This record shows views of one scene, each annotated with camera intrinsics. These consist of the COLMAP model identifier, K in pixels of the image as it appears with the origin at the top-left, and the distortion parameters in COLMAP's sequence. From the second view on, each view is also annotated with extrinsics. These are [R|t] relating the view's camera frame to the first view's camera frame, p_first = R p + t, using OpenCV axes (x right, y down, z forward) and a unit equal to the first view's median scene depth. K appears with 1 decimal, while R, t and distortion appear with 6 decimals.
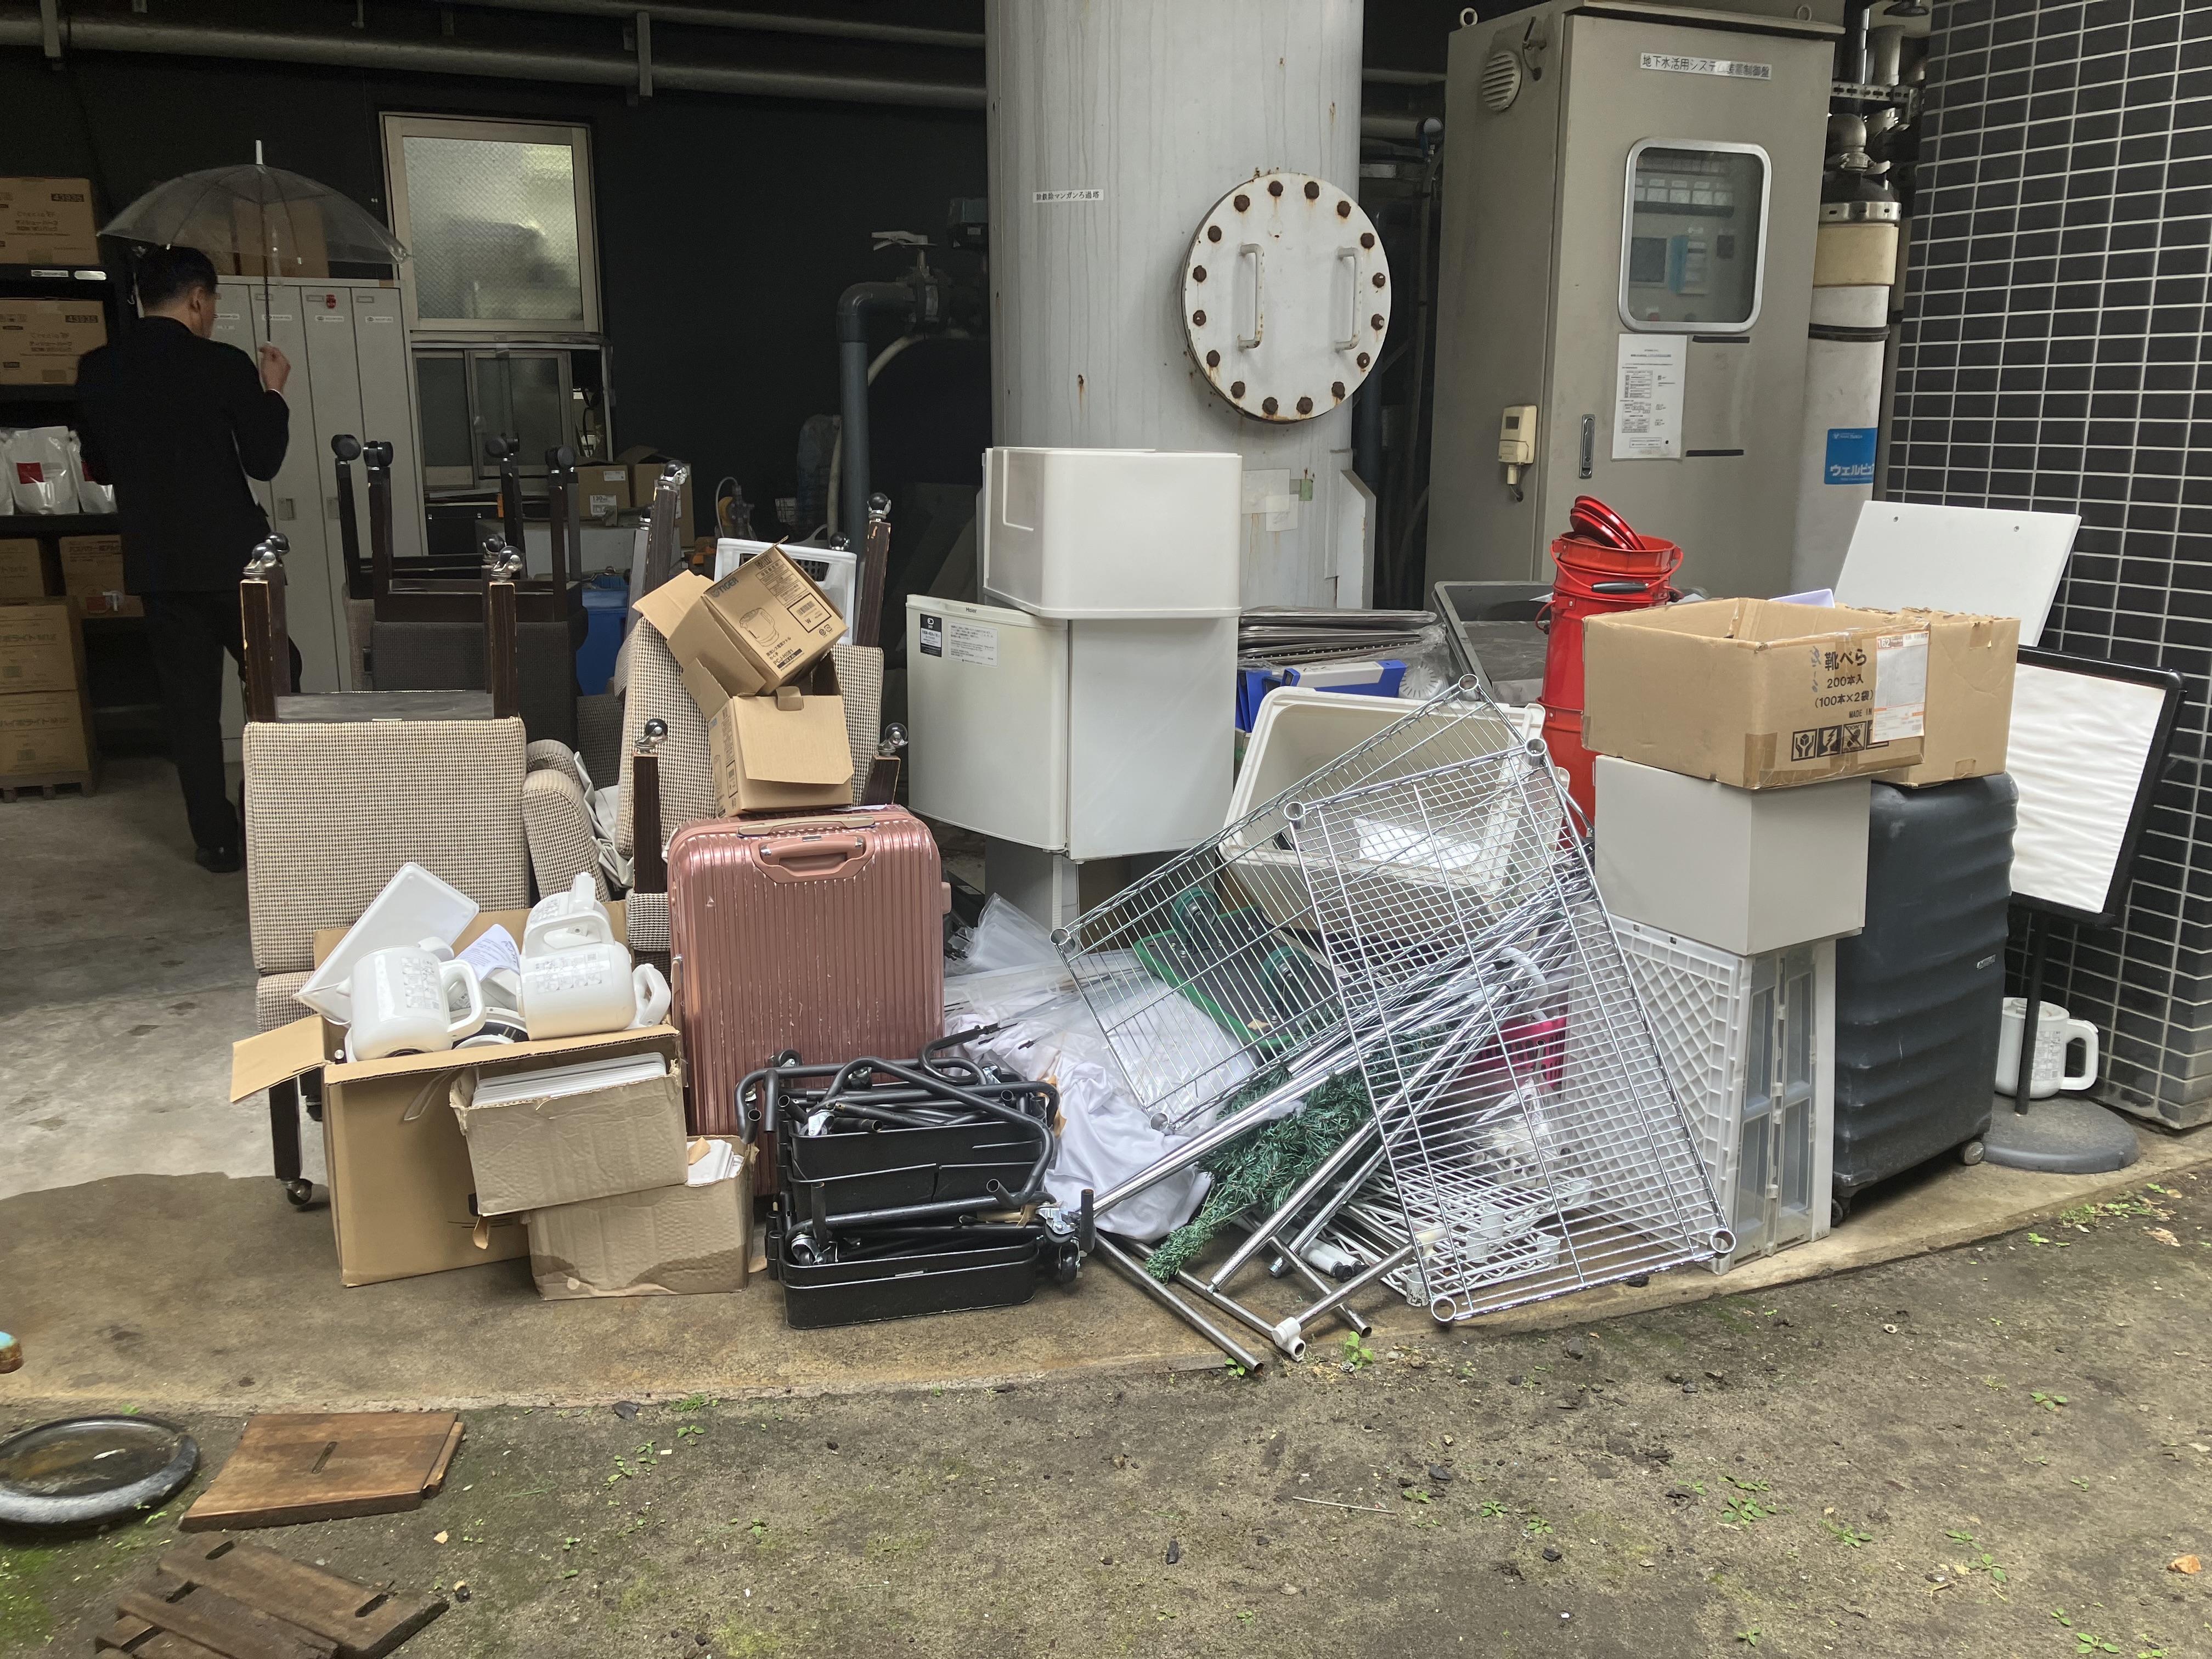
lens RADIAL K [[1814.4, 0, 1106.0], [0, 1814.4, 829.5], [0, 0, 1]] dist [-0.001011, -0.002256]
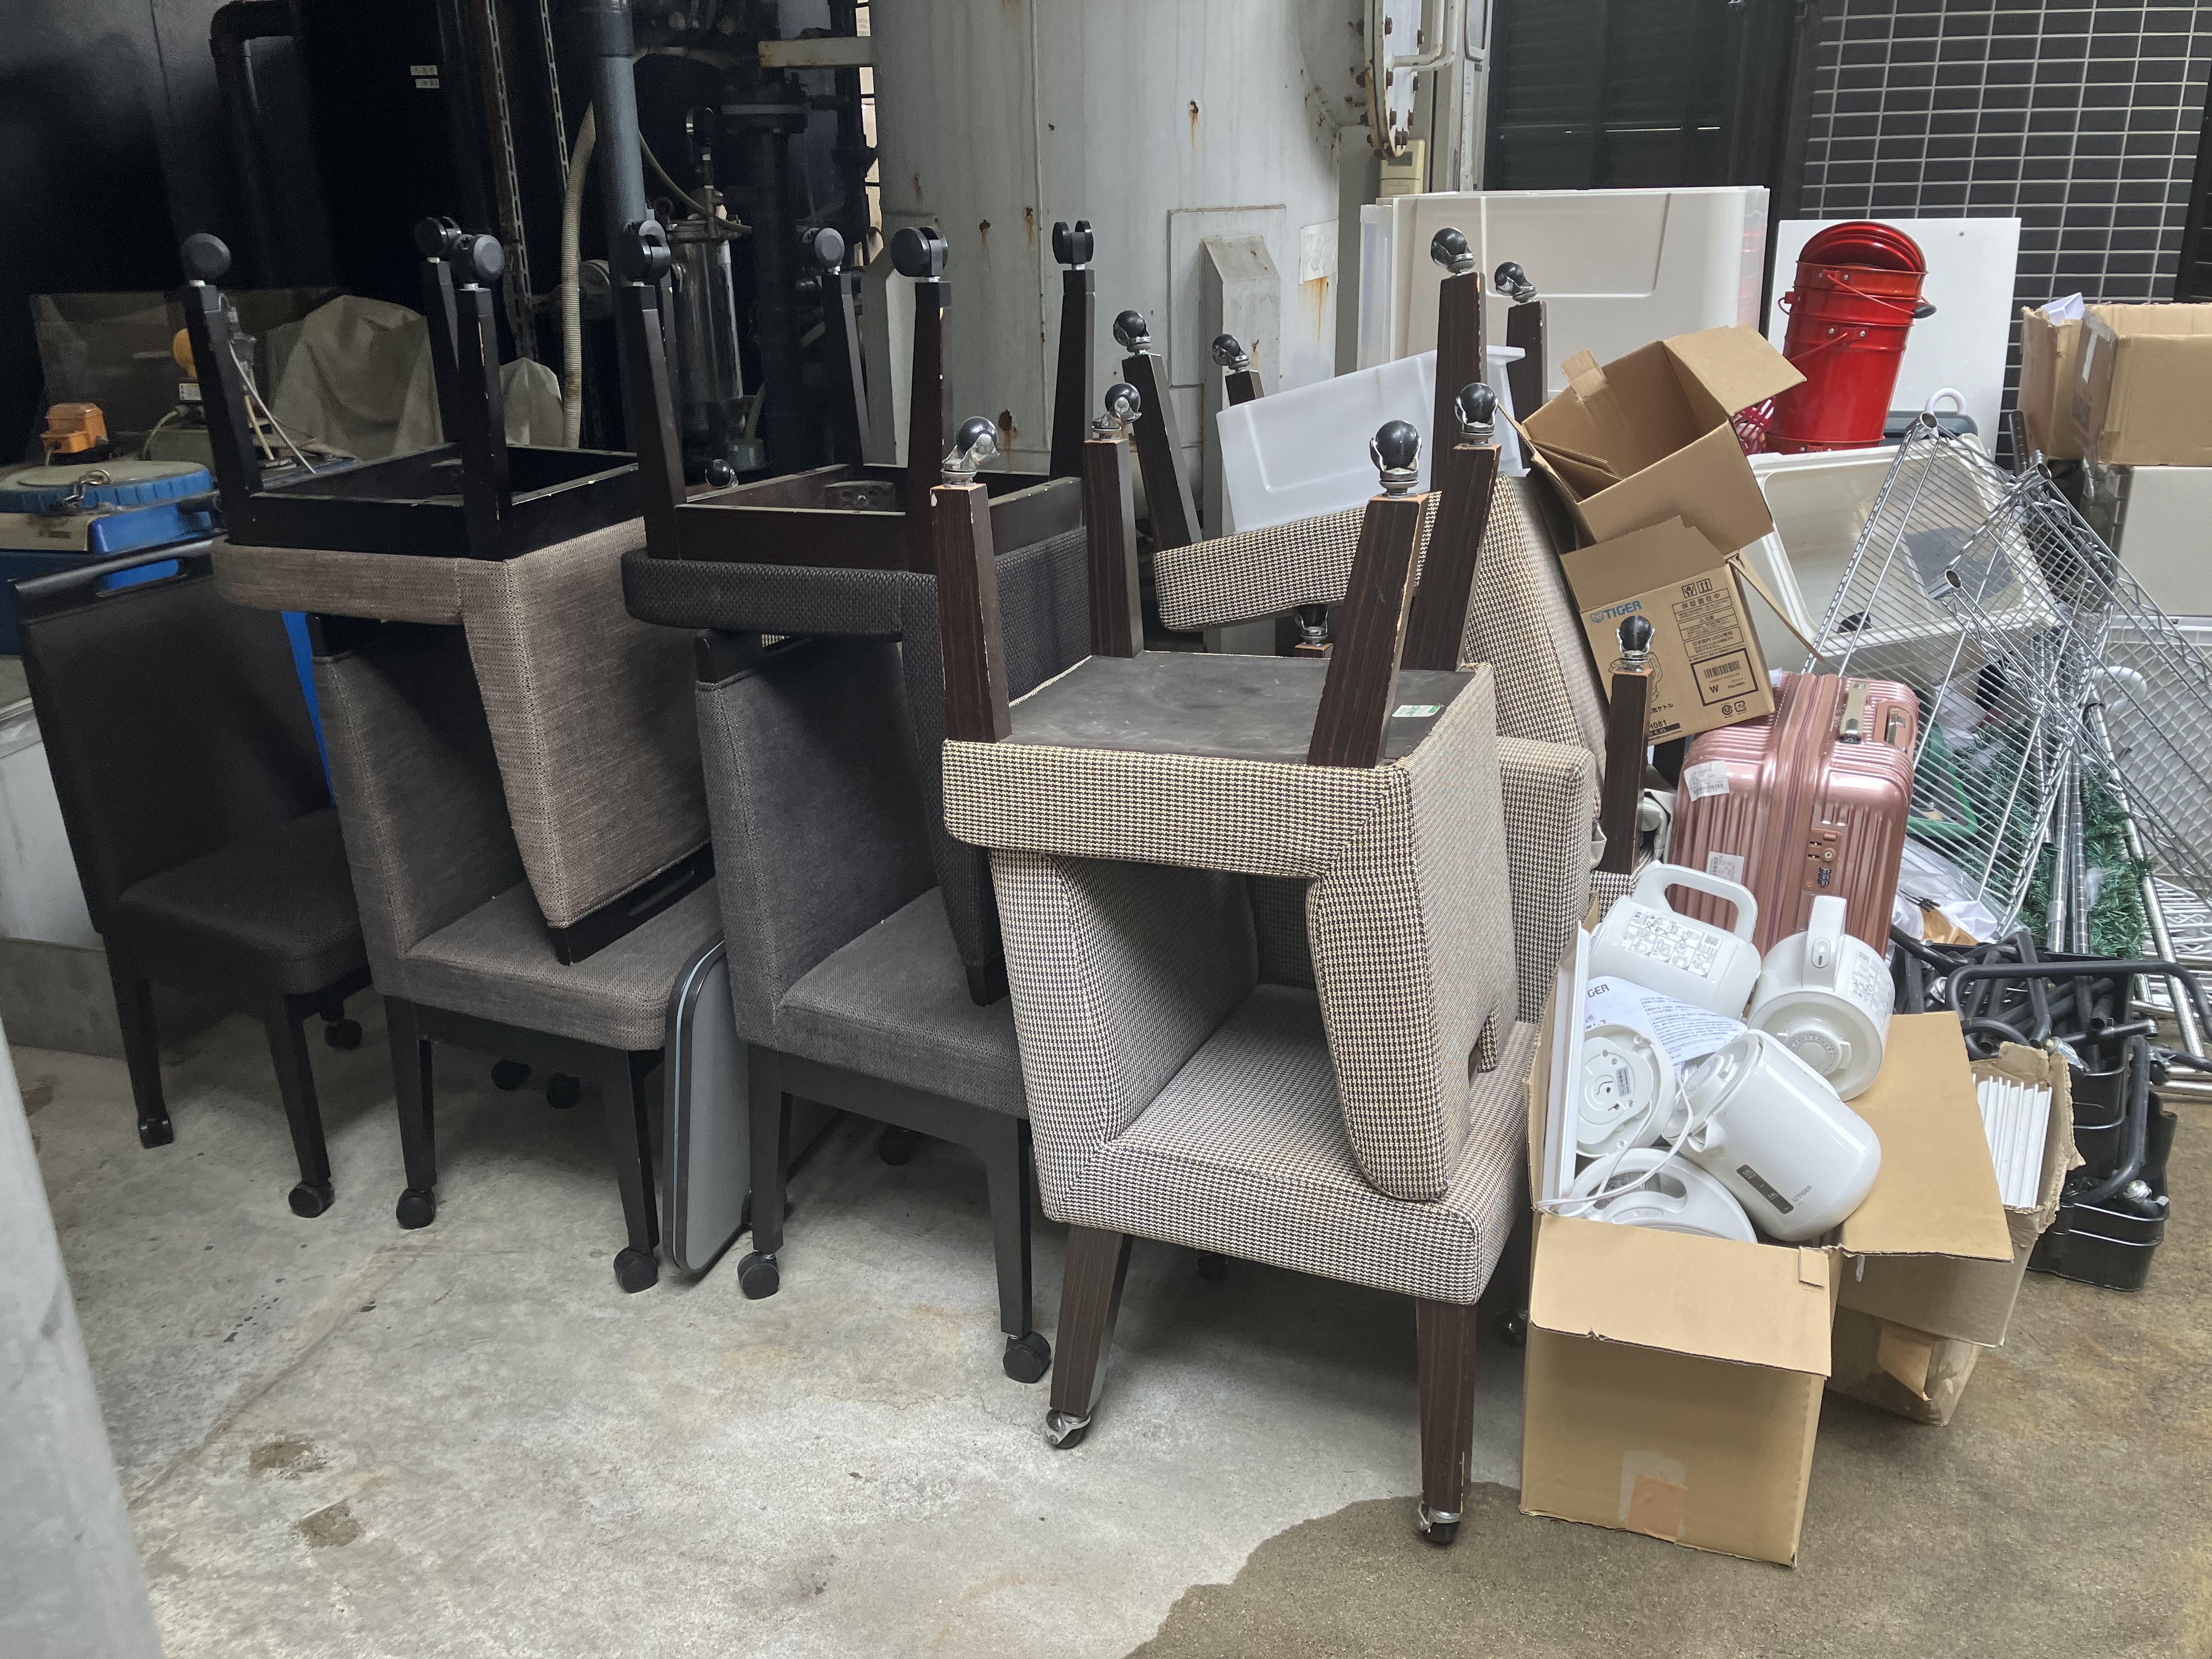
lens RADIAL K [[1814.4, 0, 1106.0], [0, 1814.4, 829.5], [0, 0, 1]] dist [-0.001011, -0.002256]
pose [[0.662105, -0.283462, 0.693734, -0.788983], [0.190131, 0.958955, 0.210369, -0.151488], [-0.724891, -0.007386, 0.688824, 0.605839]]
